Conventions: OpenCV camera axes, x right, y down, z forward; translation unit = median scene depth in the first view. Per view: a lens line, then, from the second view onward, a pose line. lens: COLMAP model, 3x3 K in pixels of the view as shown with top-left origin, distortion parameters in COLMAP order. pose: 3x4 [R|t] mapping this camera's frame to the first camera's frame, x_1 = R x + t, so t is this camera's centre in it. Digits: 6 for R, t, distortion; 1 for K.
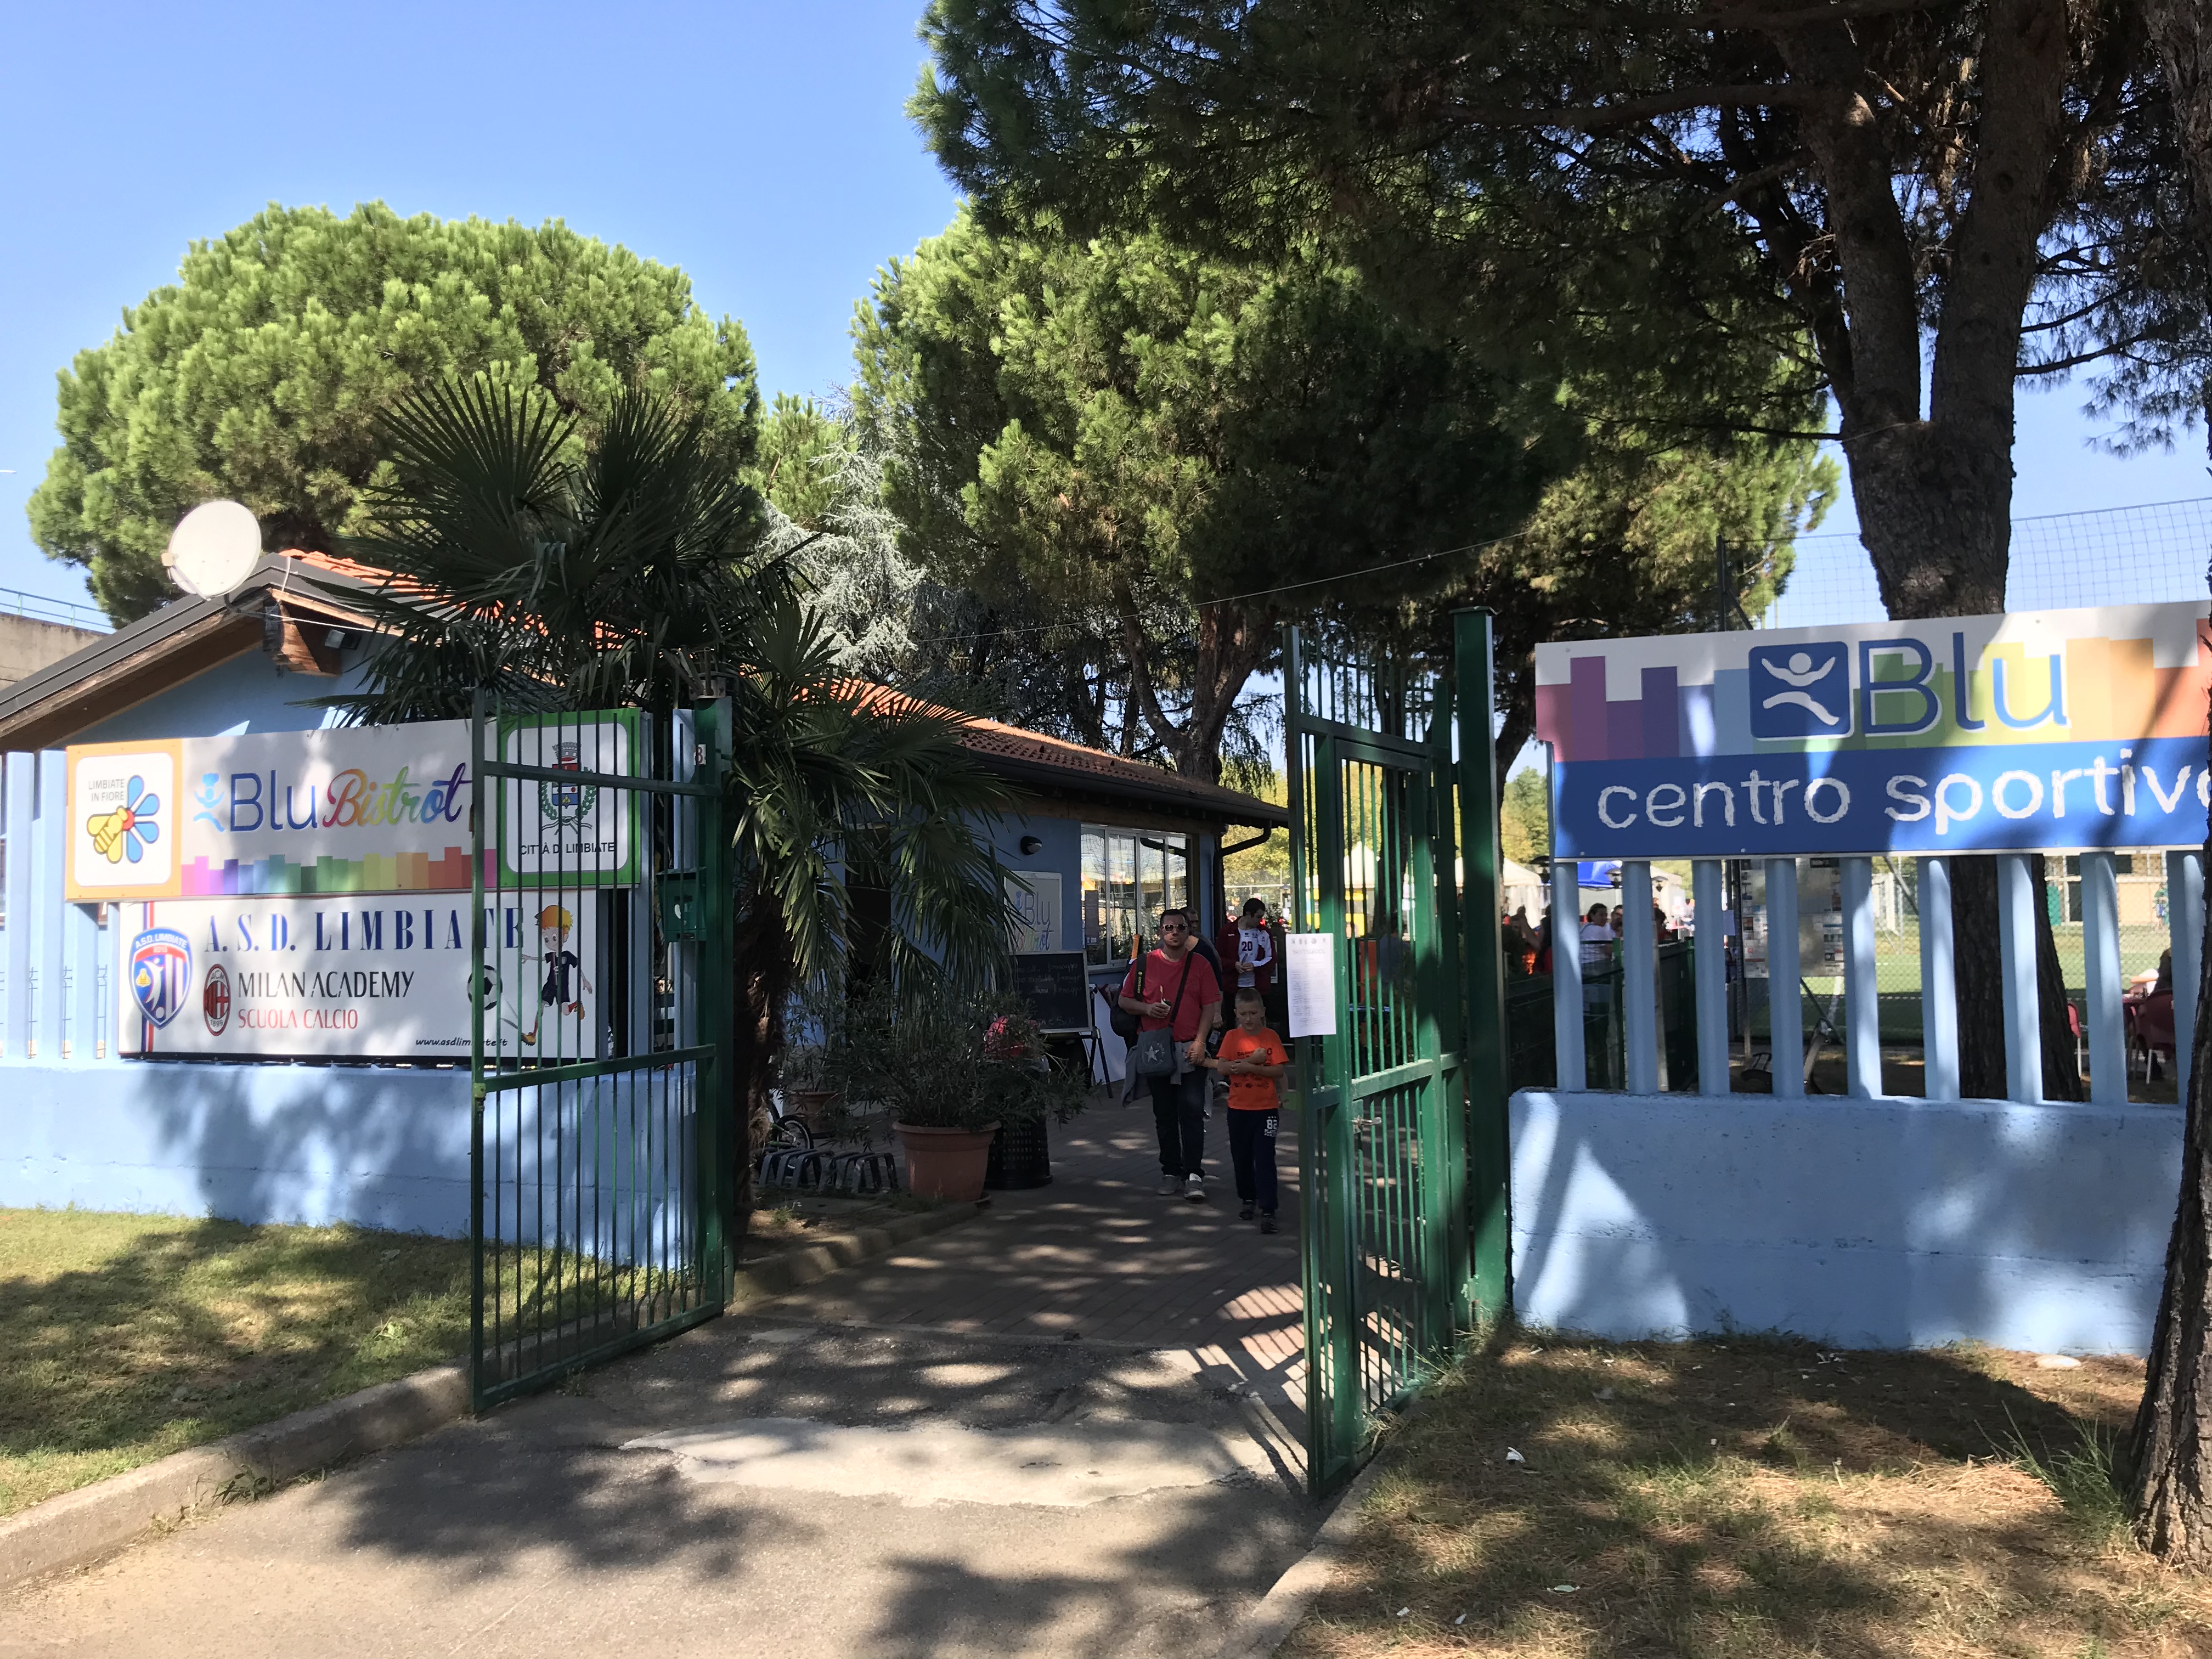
lens RADIAL K [[1804.1, 0, 1106.2], [0, 1804.1, 846.0], [0, 0, 1]] dist [-0.008640, -0.008666]
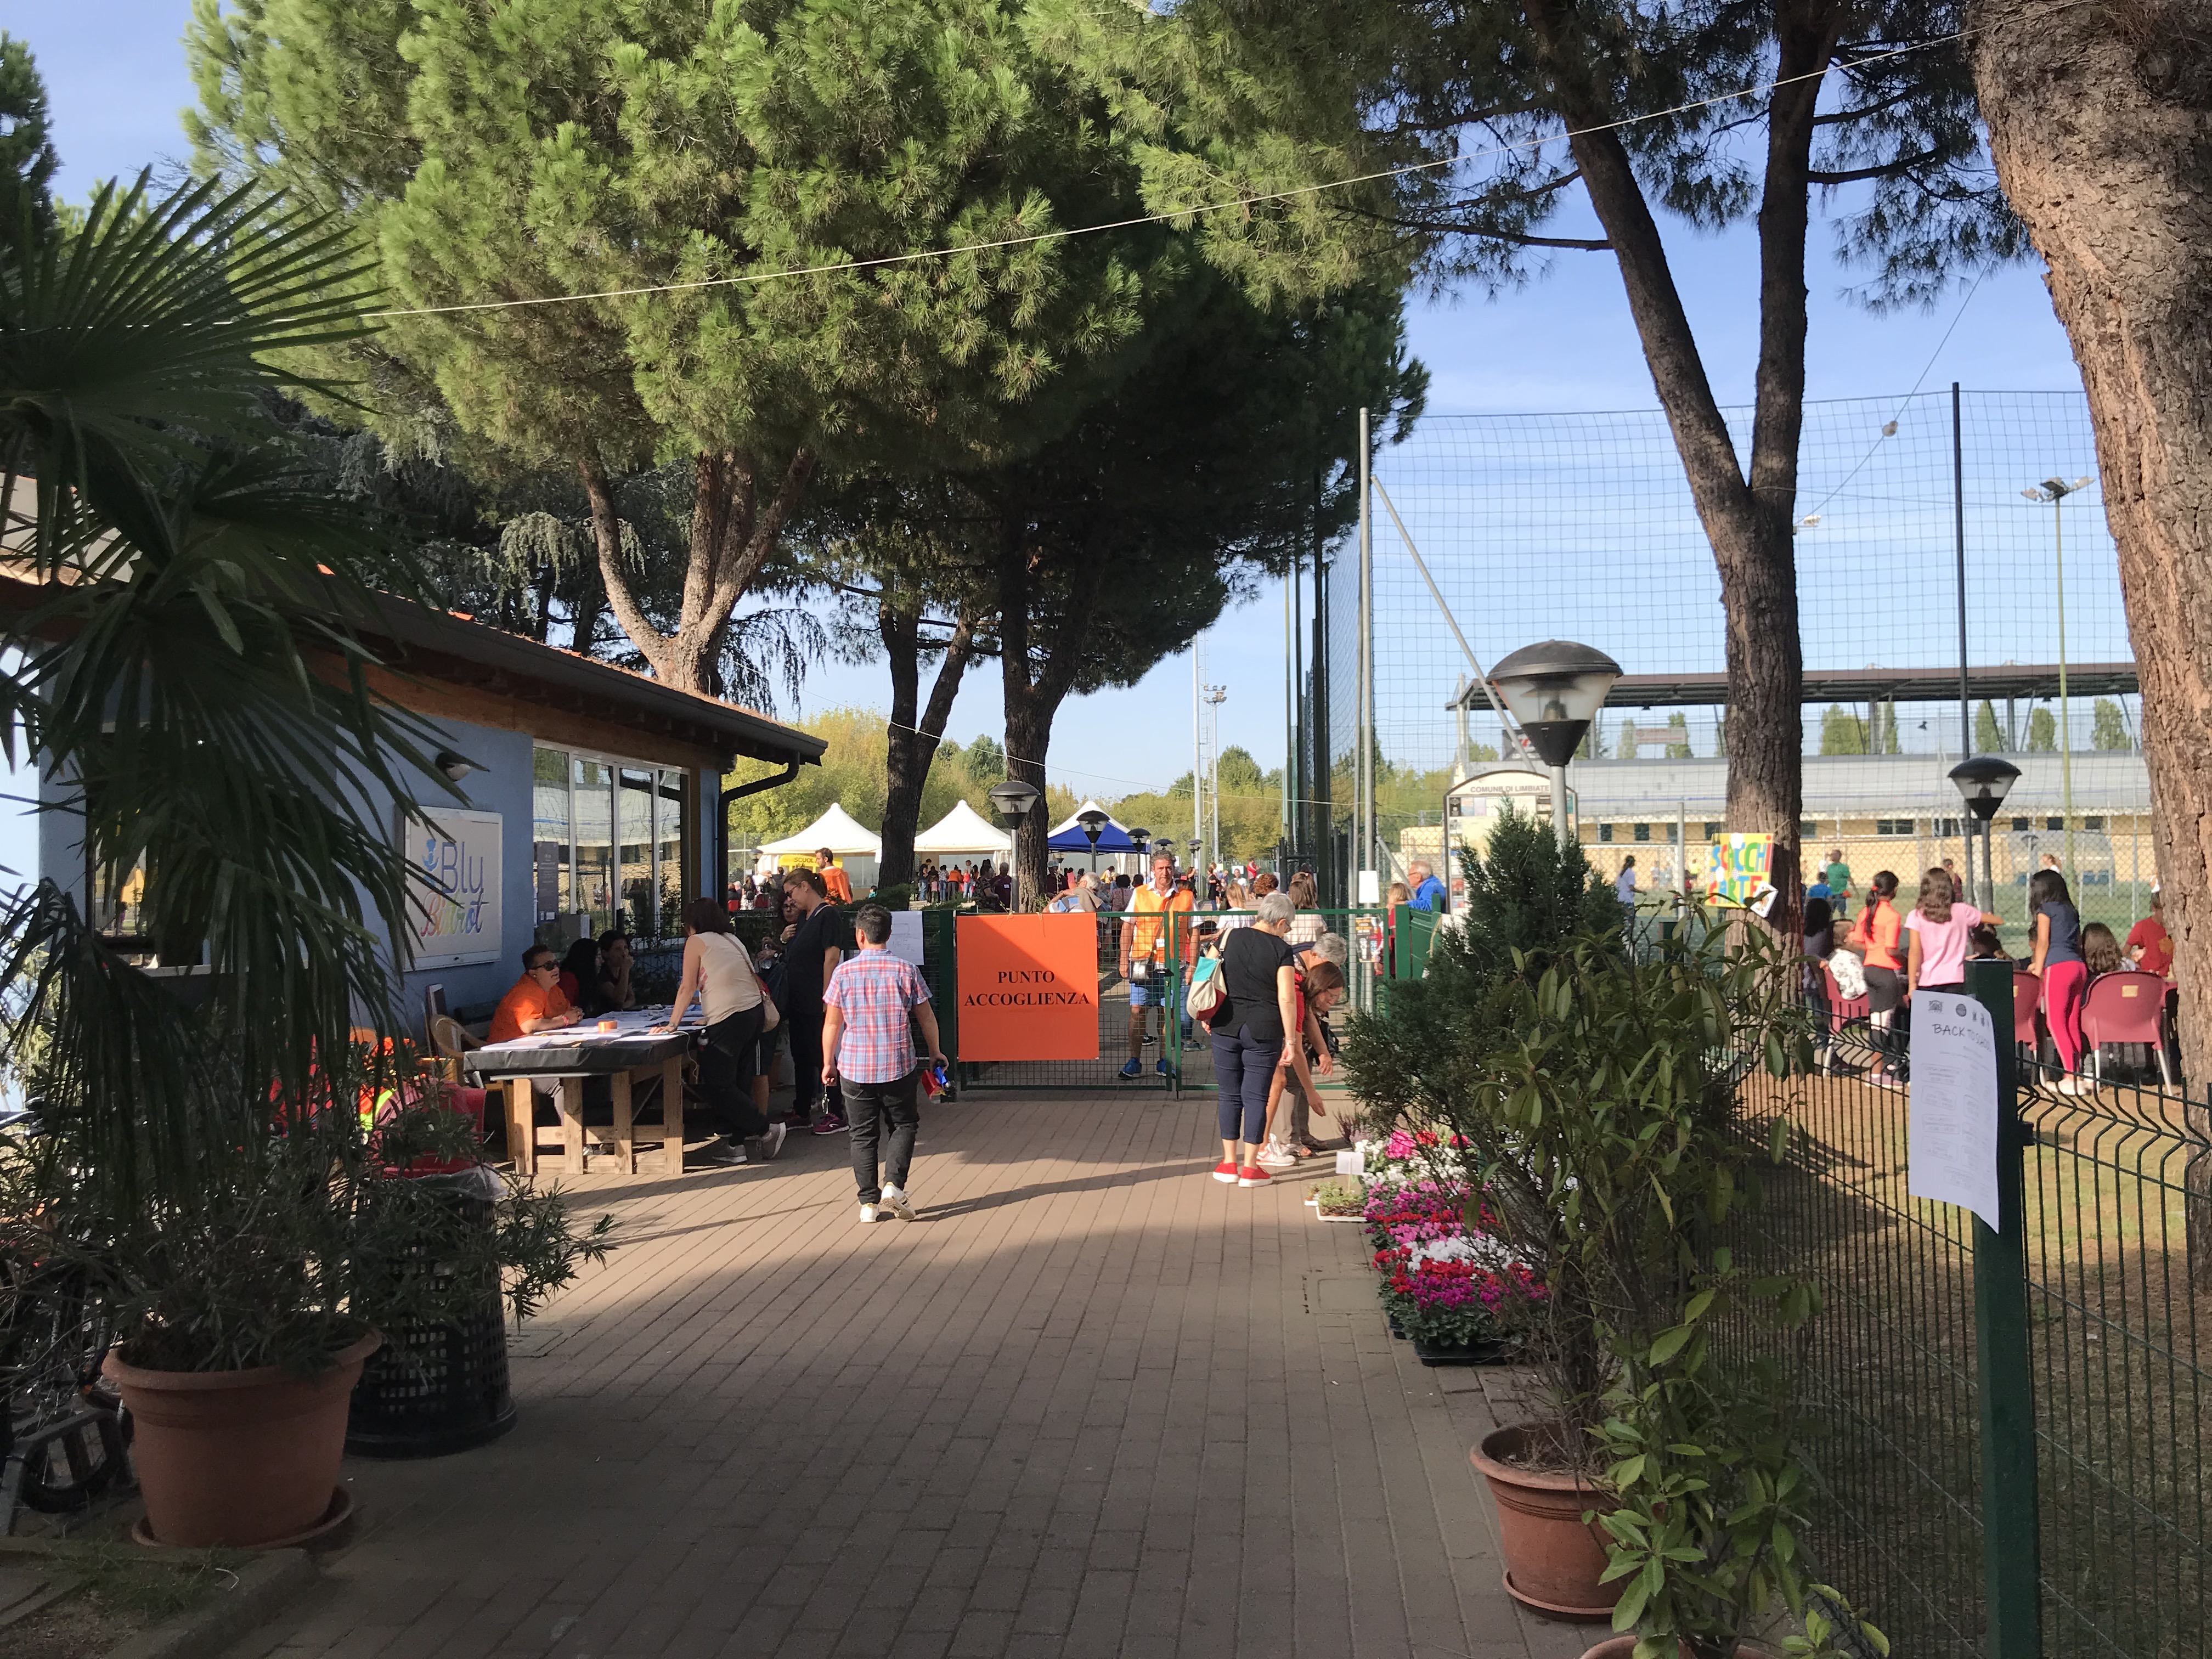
lens RADIAL K [[1793.5, 0, 1135.8], [0, 1793.5, 819.5], [0, 0, 1]] dist [0.115633, -0.252684]
pose [[0.949124, 0.008250, 0.314796, -0.009630], [-0.009287, 0.999955, 0.001797, 0.010054], [-0.314767, -0.004629, 0.949158, 0.213810]]
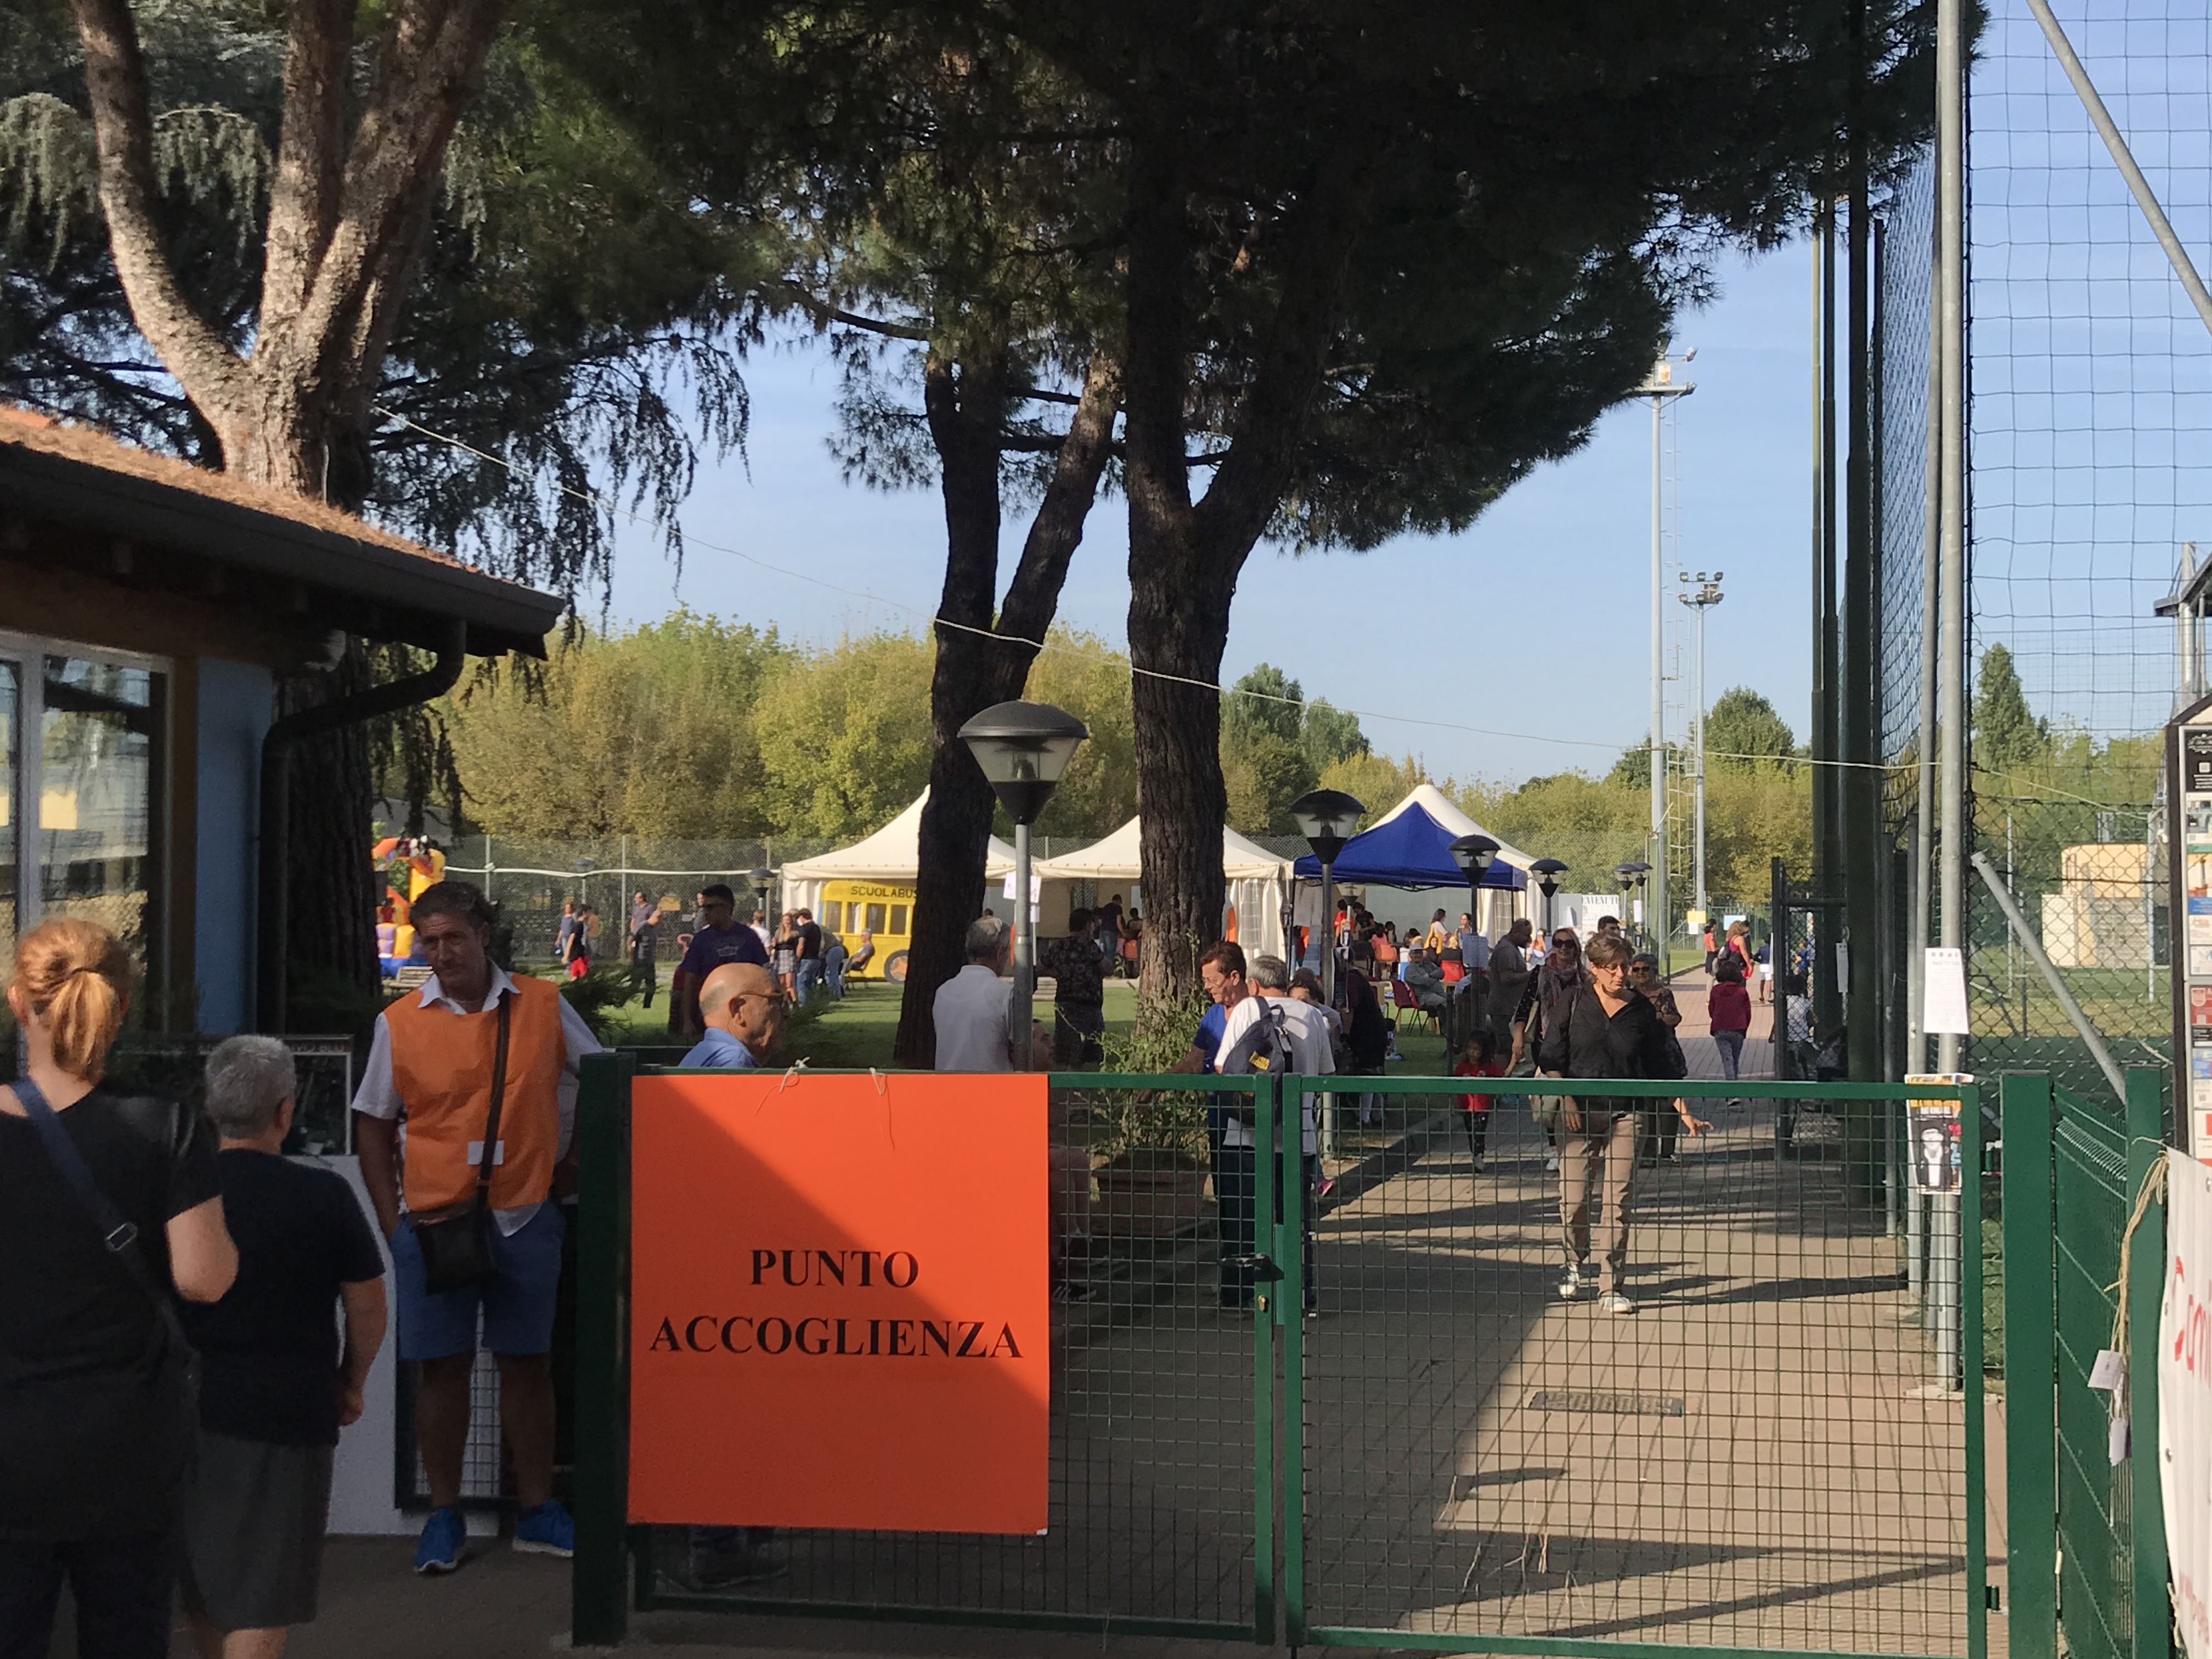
lens RADIAL K [[3258.0, 0, 1106.0], [0, 3258.0, 829.5], [0, 0, 1]] dist [0.156742, -0.732626]
pose [[0.983133, 0.019516, 0.181846, 0.084631], [-0.020935, 0.999764, 0.005887, 0.013119], [-0.181688, -0.009594, 0.983309, 0.394065]]
